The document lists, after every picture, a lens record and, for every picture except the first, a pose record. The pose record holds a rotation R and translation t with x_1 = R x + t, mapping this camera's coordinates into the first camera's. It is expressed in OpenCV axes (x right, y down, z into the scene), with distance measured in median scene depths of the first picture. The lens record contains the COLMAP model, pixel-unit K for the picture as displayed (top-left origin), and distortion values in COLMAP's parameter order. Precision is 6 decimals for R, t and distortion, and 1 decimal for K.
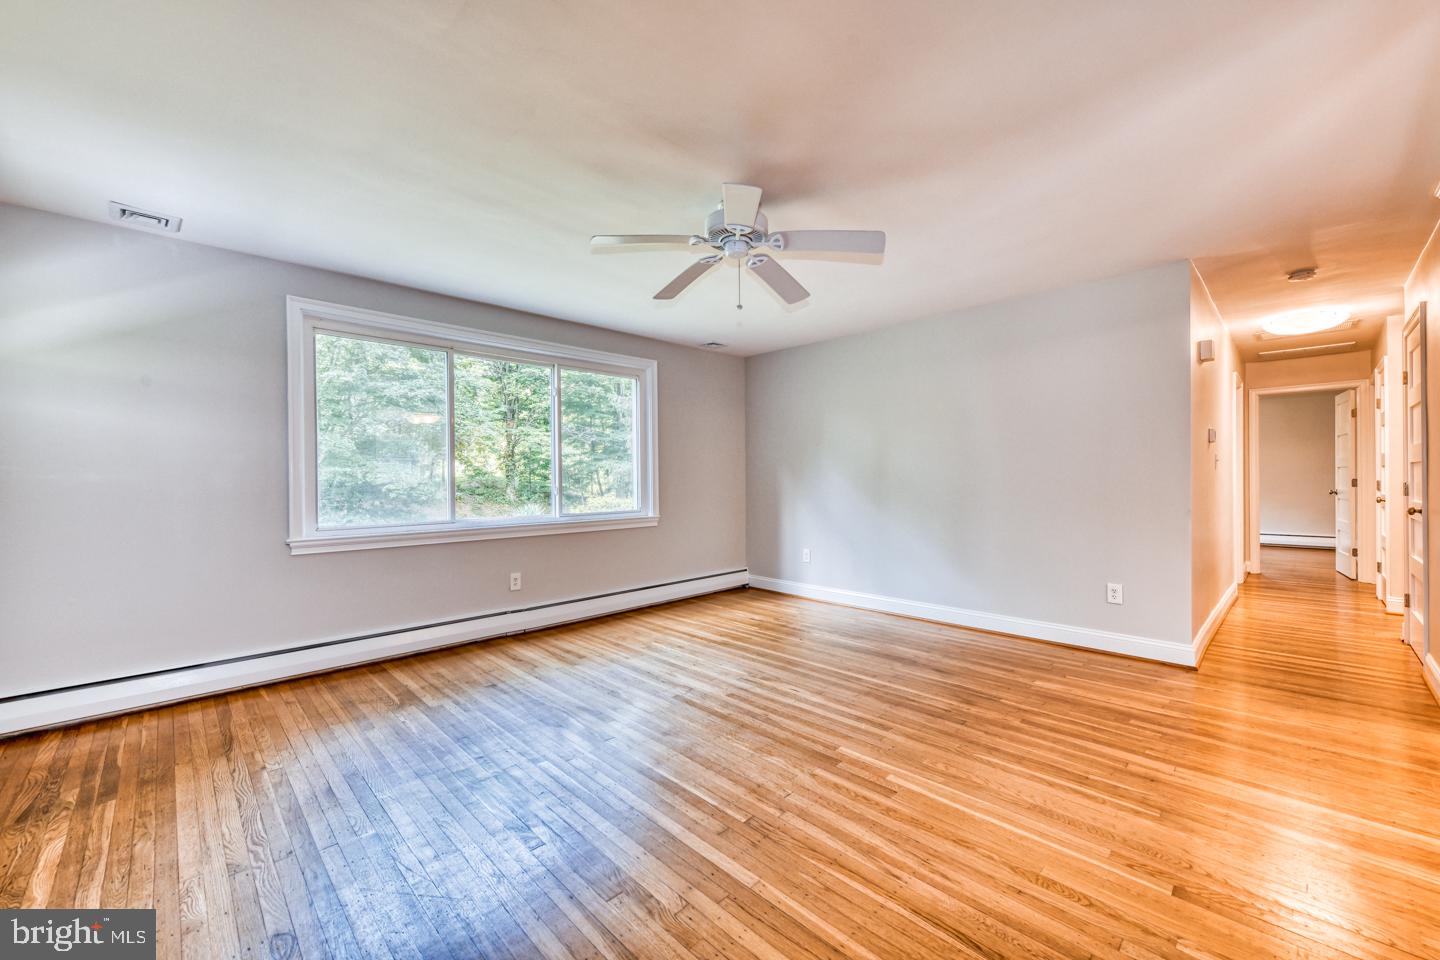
lens RADIAL K [[568.7, 0, 725.7], [0, 568.7, 481.1], [0, 0, 1]] dist [0.003330, -0.000291]
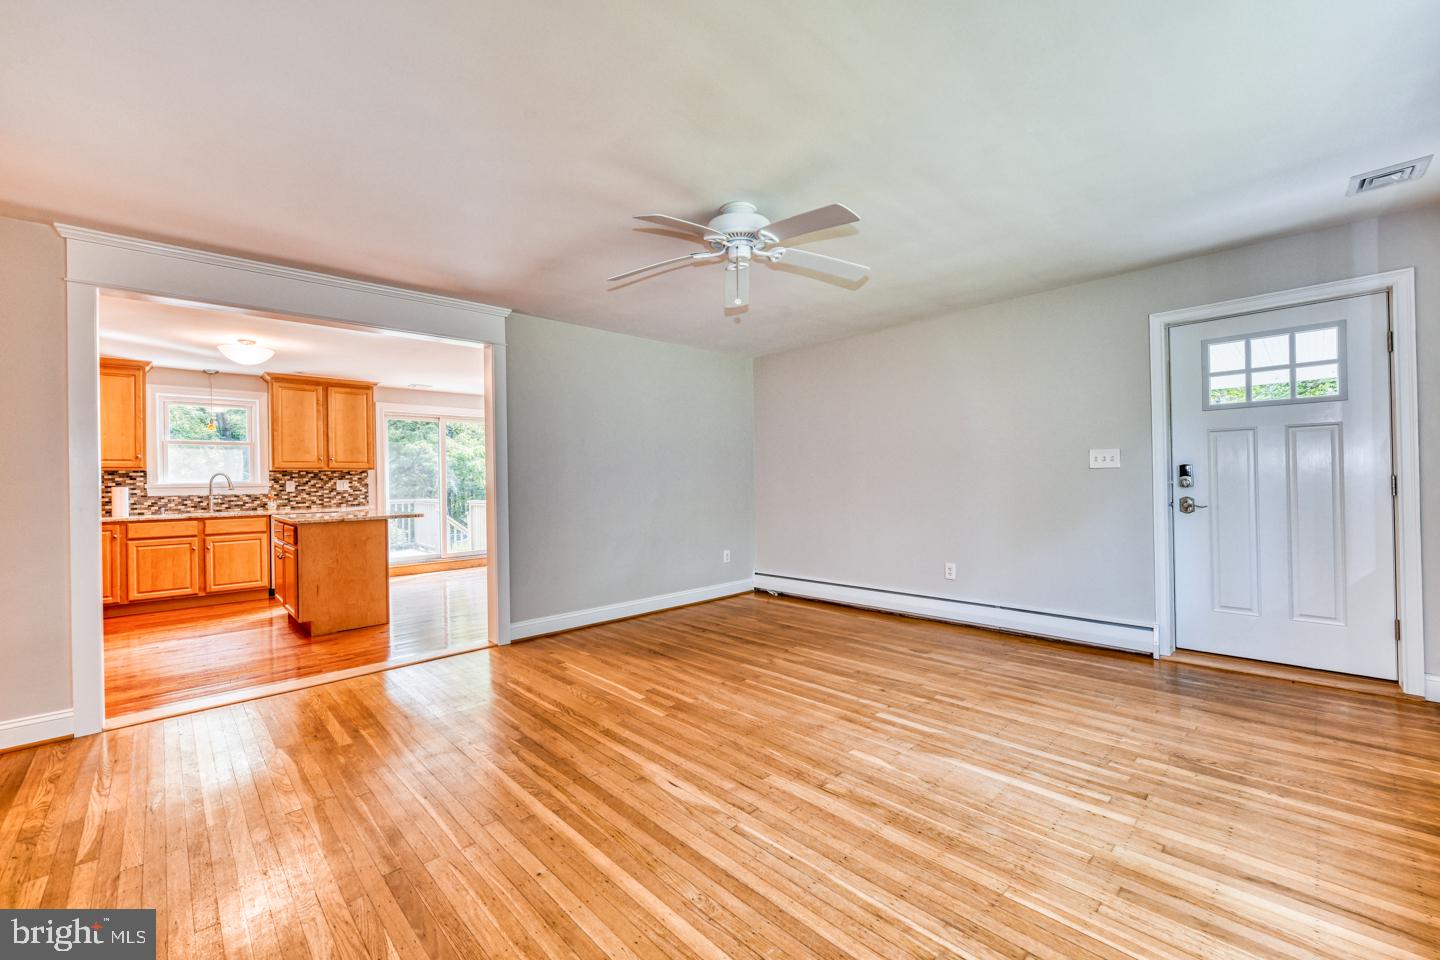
lens RADIAL K [[589.7, 0, 726.8], [0, 589.7, 478.1], [0, 0, 1]] dist [0.006419, -0.002009]
pose [[-0.999630, 0.027076, 0.002518, 0.053423], [0.027070, 0.999631, -0.002082, -0.008916], [-0.002573, -0.002013, -0.999995, 2.119564]]
